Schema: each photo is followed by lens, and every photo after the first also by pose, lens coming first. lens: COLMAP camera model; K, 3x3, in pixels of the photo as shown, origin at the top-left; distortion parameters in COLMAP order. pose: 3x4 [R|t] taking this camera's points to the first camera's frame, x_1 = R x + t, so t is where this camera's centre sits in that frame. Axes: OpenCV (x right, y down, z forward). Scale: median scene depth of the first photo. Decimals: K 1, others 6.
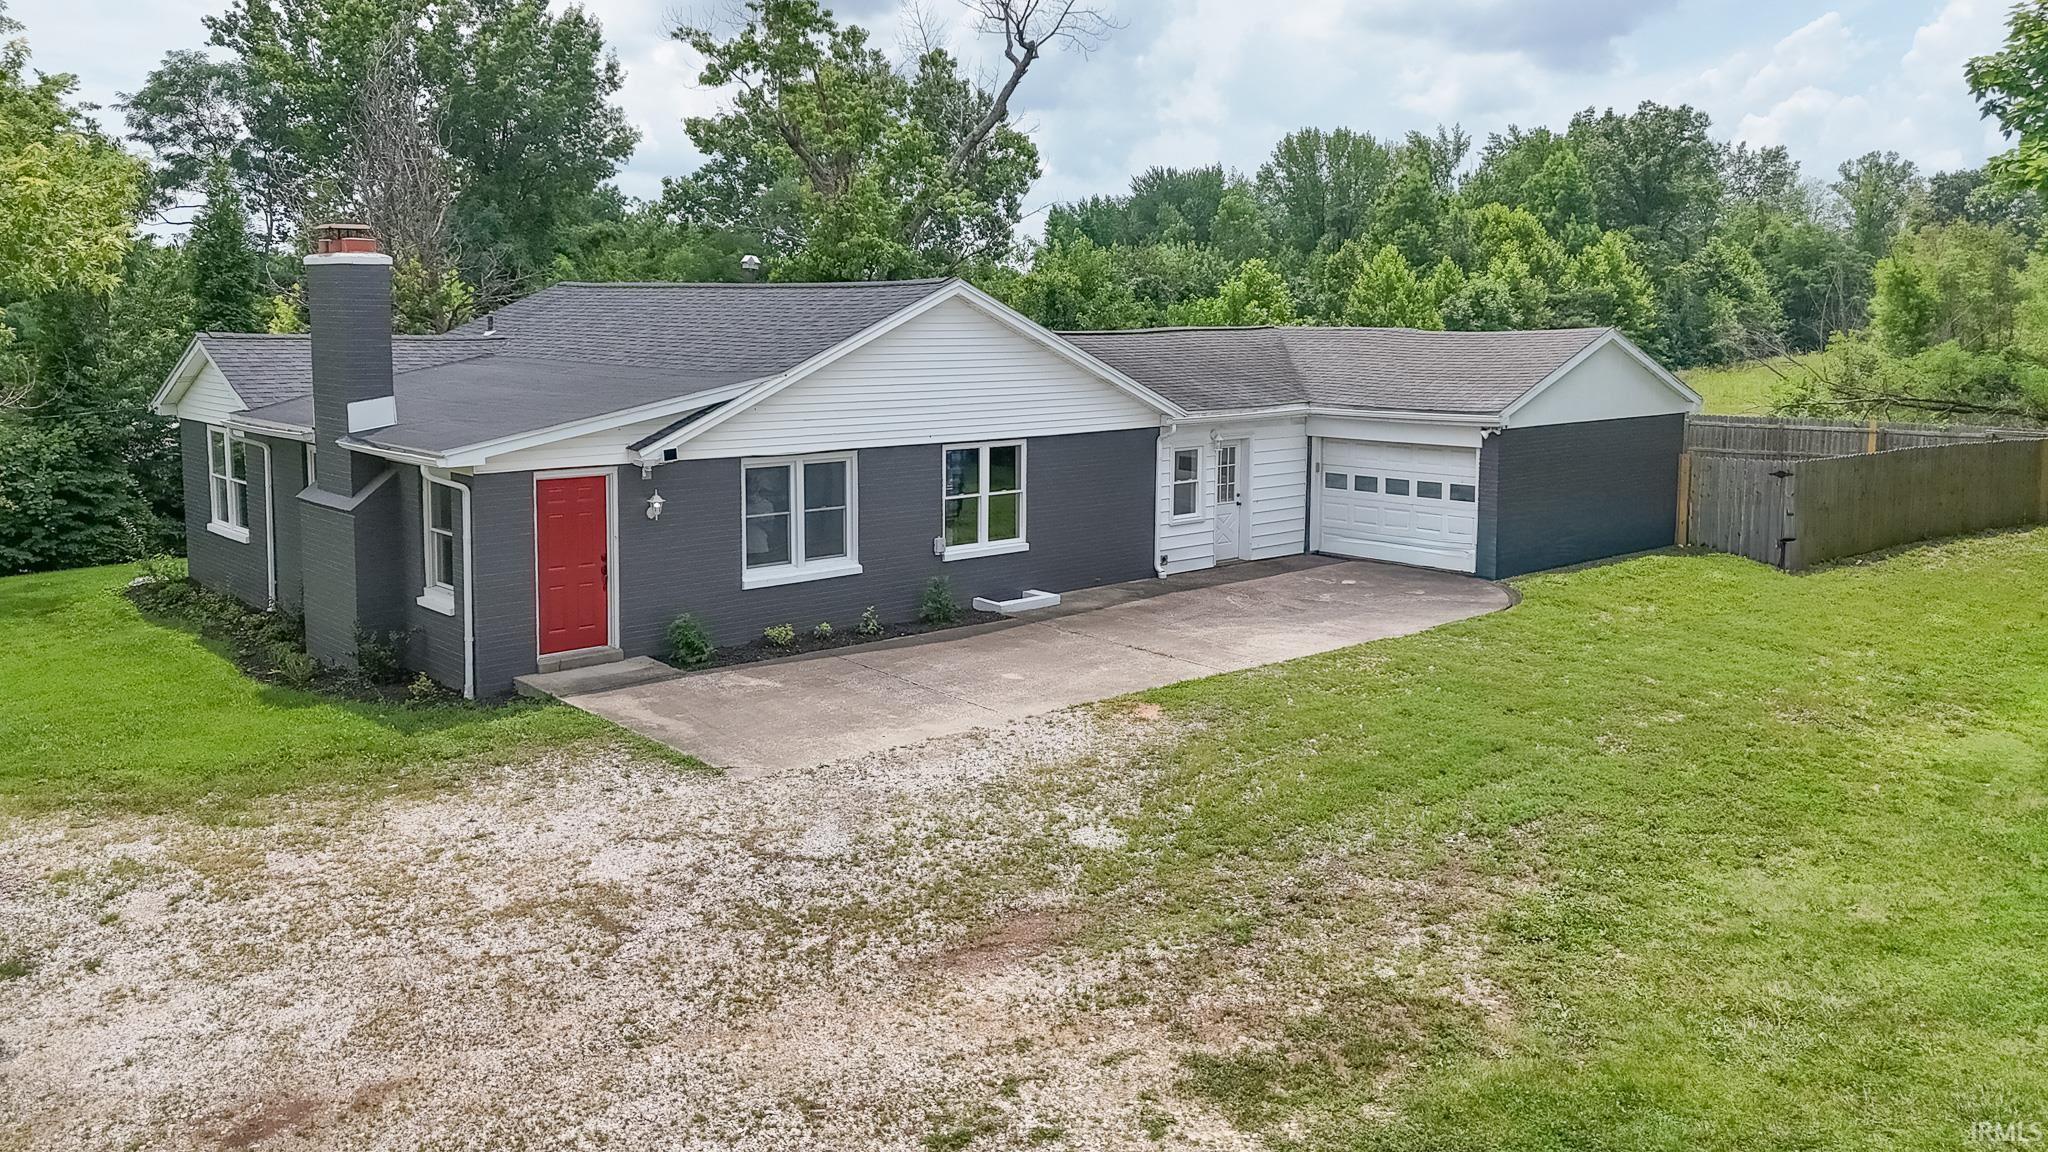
lens RADIAL K [[1537.1, 0, 1024.0], [0, 1537.1, 576.0], [0, 0, 1]] dist [0.058002, -0.003864]
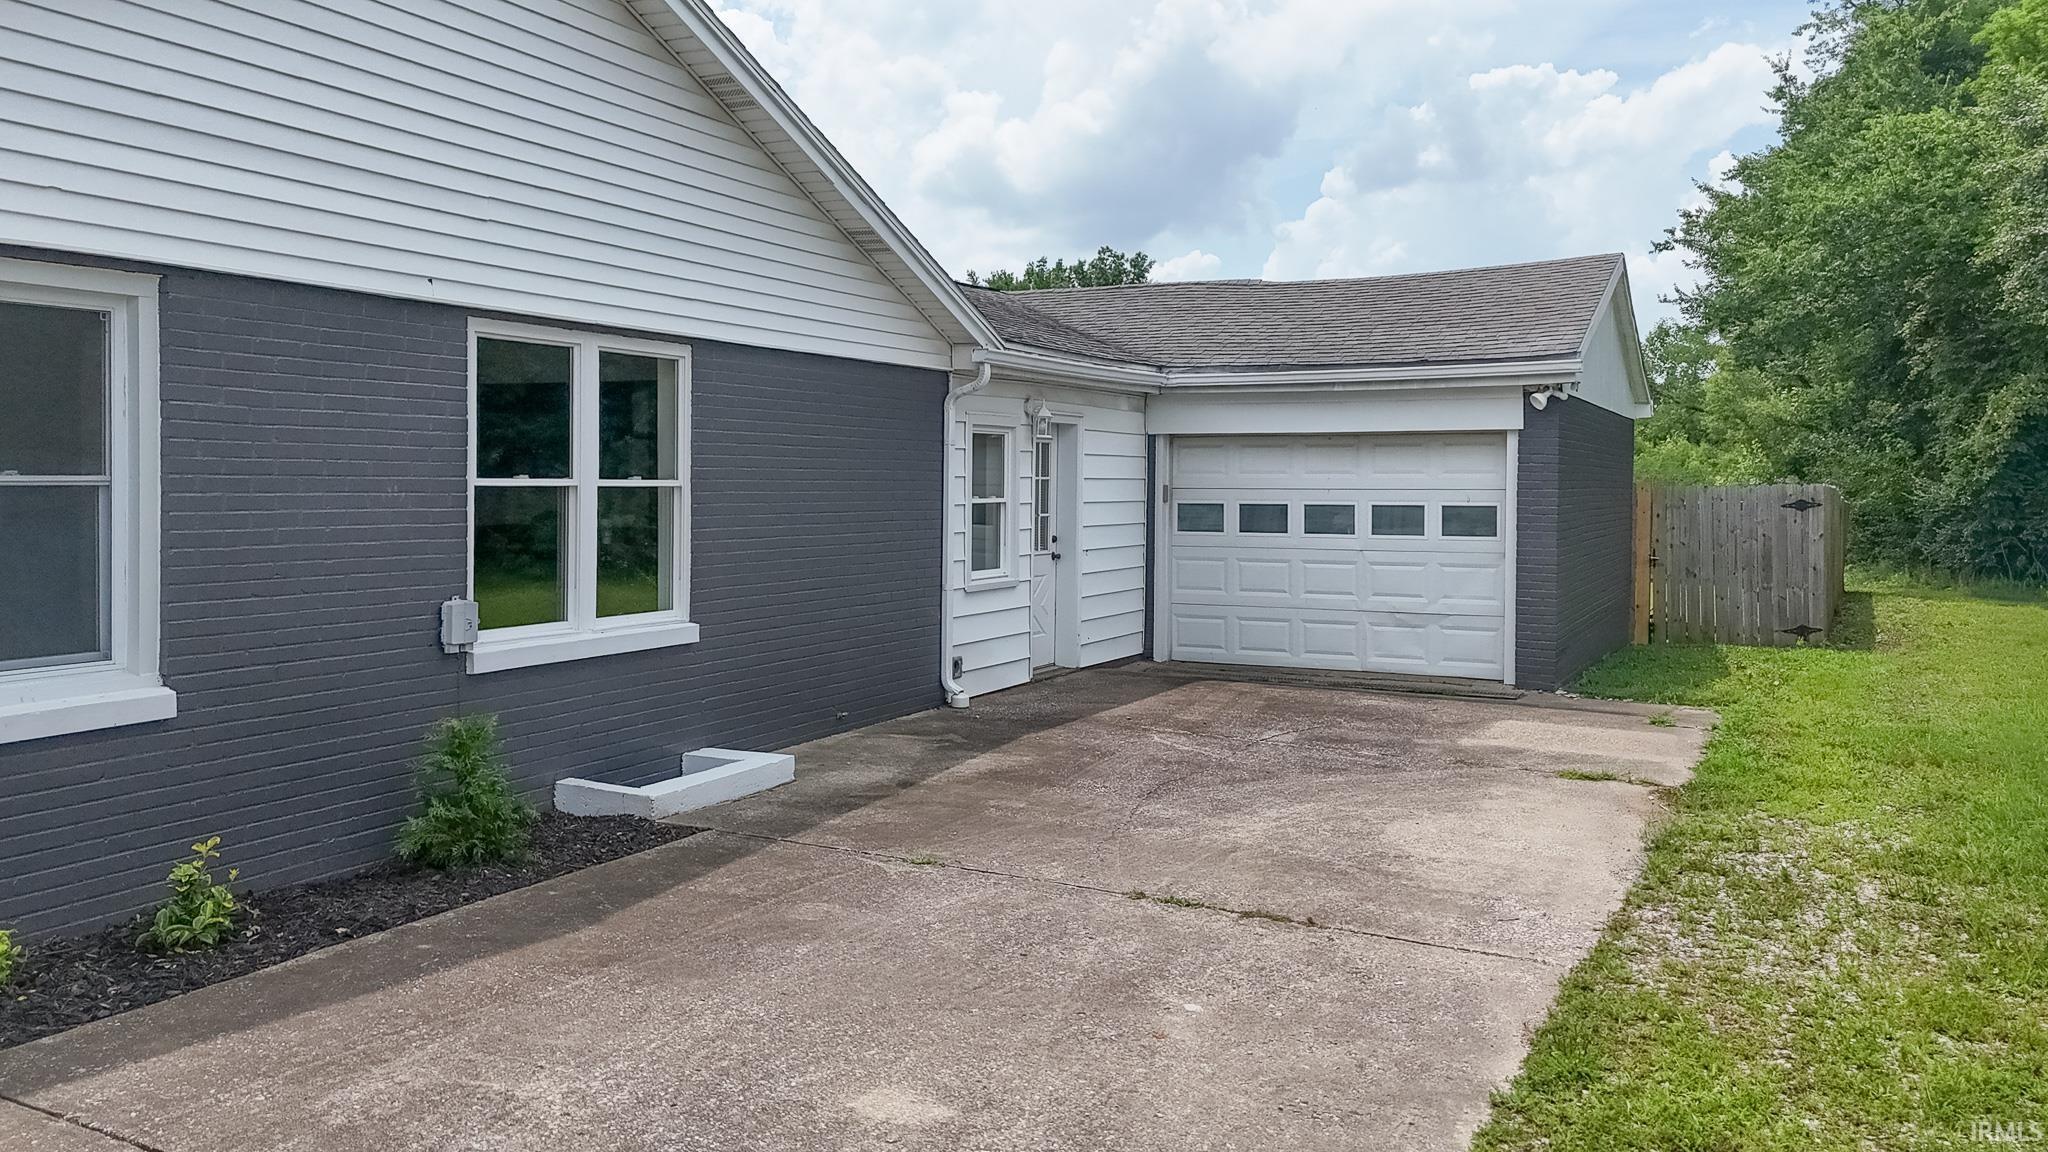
lens RADIAL K [[1510.9, 0, 1038.2], [0, 1510.9, 533.1], [0, 0, 1]] dist [0.049464, -0.002701]
pose [[0.927279, -0.008882, 0.374267, -0.053970], [0.060229, 0.990236, -0.125722, 0.007917], [-0.369495, 0.139121, 0.918759, 0.576526]]
